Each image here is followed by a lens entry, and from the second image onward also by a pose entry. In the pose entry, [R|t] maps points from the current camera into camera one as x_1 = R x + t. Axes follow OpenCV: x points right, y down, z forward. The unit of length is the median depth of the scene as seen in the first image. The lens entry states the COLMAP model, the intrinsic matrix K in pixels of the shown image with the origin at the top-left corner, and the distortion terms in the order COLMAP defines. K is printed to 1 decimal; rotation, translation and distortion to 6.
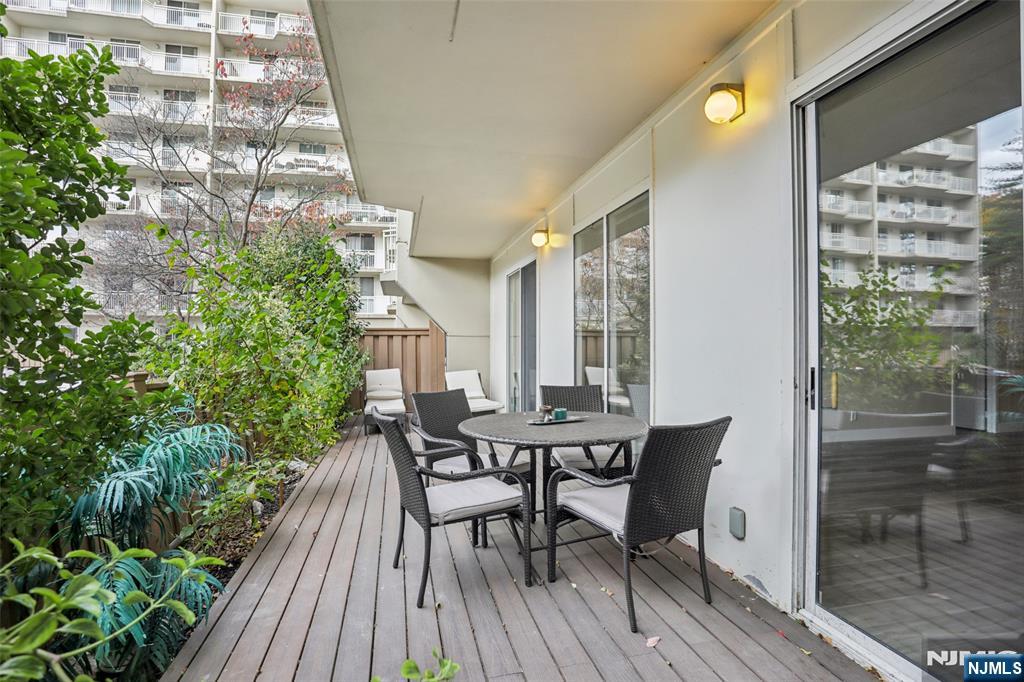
lens RADIAL K [[498.4, 0, 510.8], [0, 498.4, 342.2], [0, 0, 1]] dist [-0.021985, 0.006205]
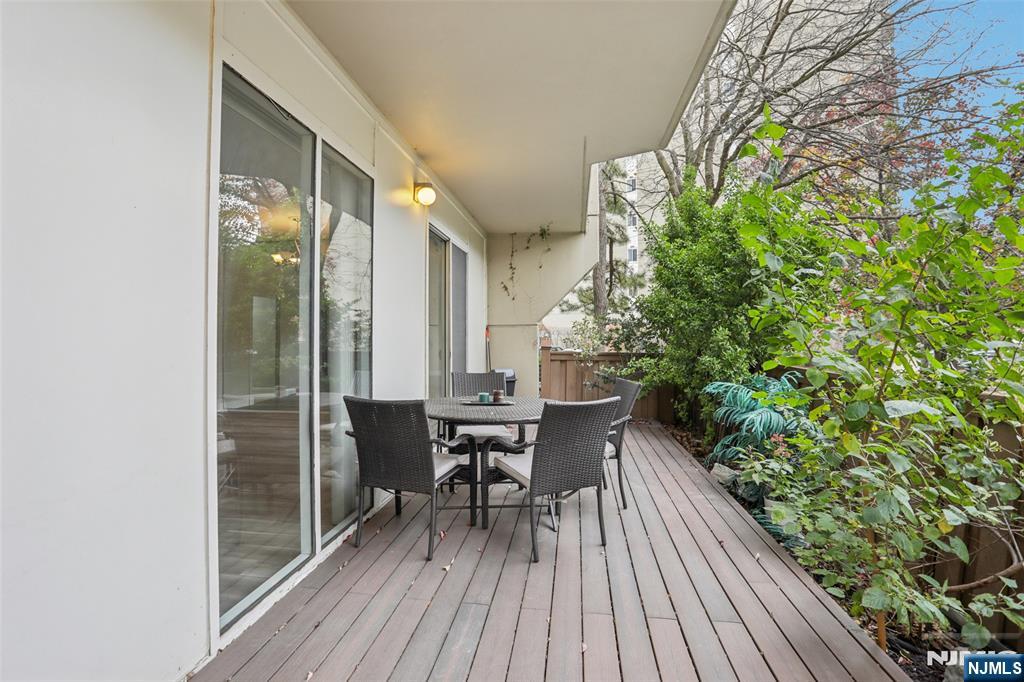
lens RADIAL K [[498.4, 0, 512.2], [0, 498.4, 339.0], [0, 0, 1]] dist [-0.021985, 0.006205]
pose [[-0.939000, -0.000293, 0.343916, -0.398263], [-0.001048, 0.999997, -0.002009, 0.009700], [-0.343915, -0.002246, -0.938998, 2.309925]]
